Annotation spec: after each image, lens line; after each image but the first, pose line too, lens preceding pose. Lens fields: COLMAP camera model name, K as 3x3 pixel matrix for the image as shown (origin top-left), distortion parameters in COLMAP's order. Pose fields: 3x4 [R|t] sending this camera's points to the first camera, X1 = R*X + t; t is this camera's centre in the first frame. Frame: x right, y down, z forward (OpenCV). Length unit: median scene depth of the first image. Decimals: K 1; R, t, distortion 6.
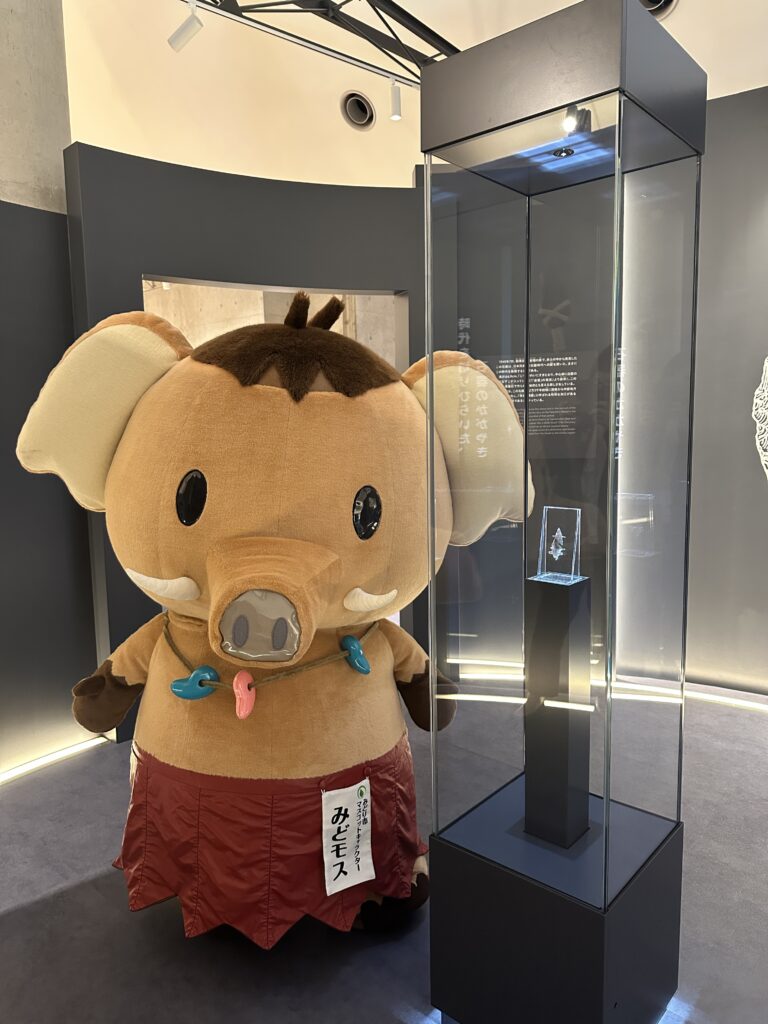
lens RADIAL K [[697.7, 0, 384.0], [0, 697.7, 512.0], [0, 0, 1]] dist [0.128665, -0.175498]
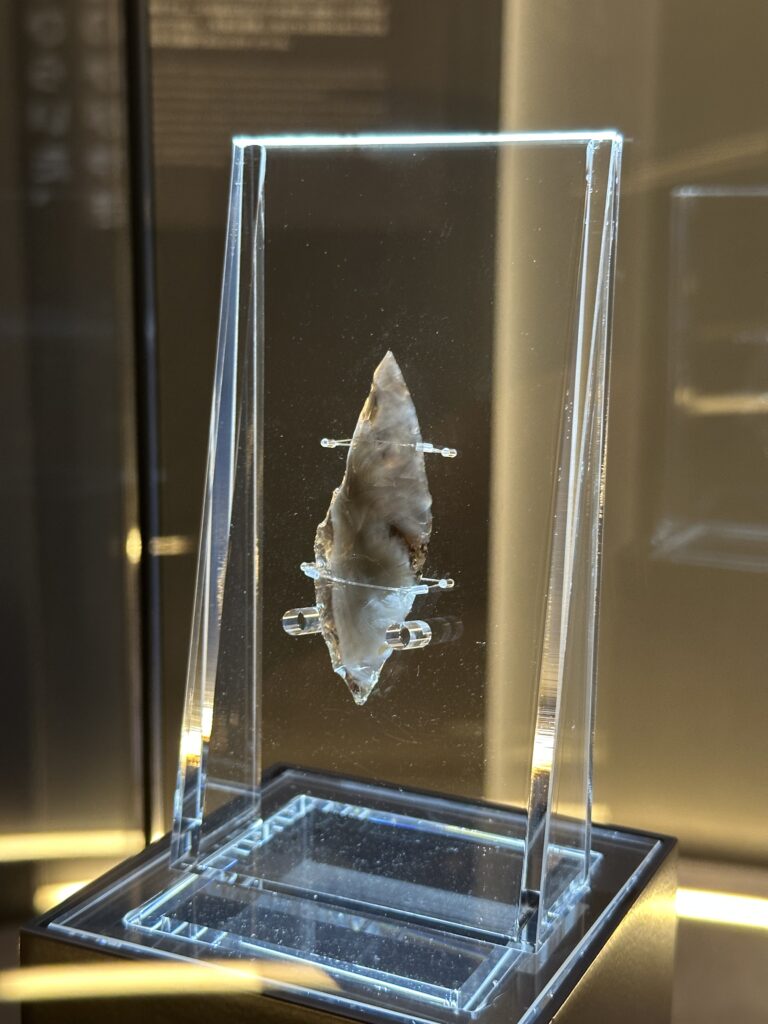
lens RADIAL K [[1456.7, 0, 384.0], [0, 1456.7, 512.0], [0, 0, 1]] dist [0.002458, 0.001996]
pose [[0.960151, -0.022018, 0.278613, 0.153159], [0.003438, 0.997747, 0.067003, 0.023952], [-0.279460, -0.063375, 0.958064, 0.642578]]
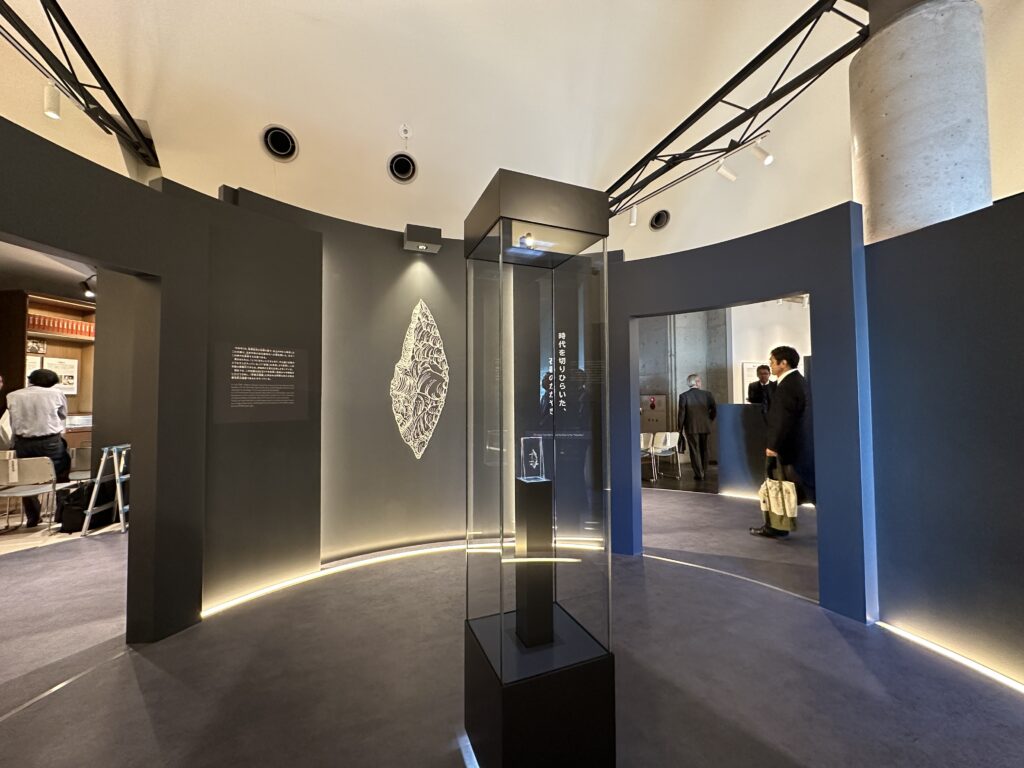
lens RADIAL K [[405.0, 0, 512.0], [0, 405.0, 384.0], [0, 0, 1]] dist [-0.026129, 0.000018]
pose [[0.446749, 0.045035, 0.893525, -0.518003], [0.110259, 0.988347, -0.104942, -0.029289], [-0.887839, 0.145402, 0.436578, 0.468578]]
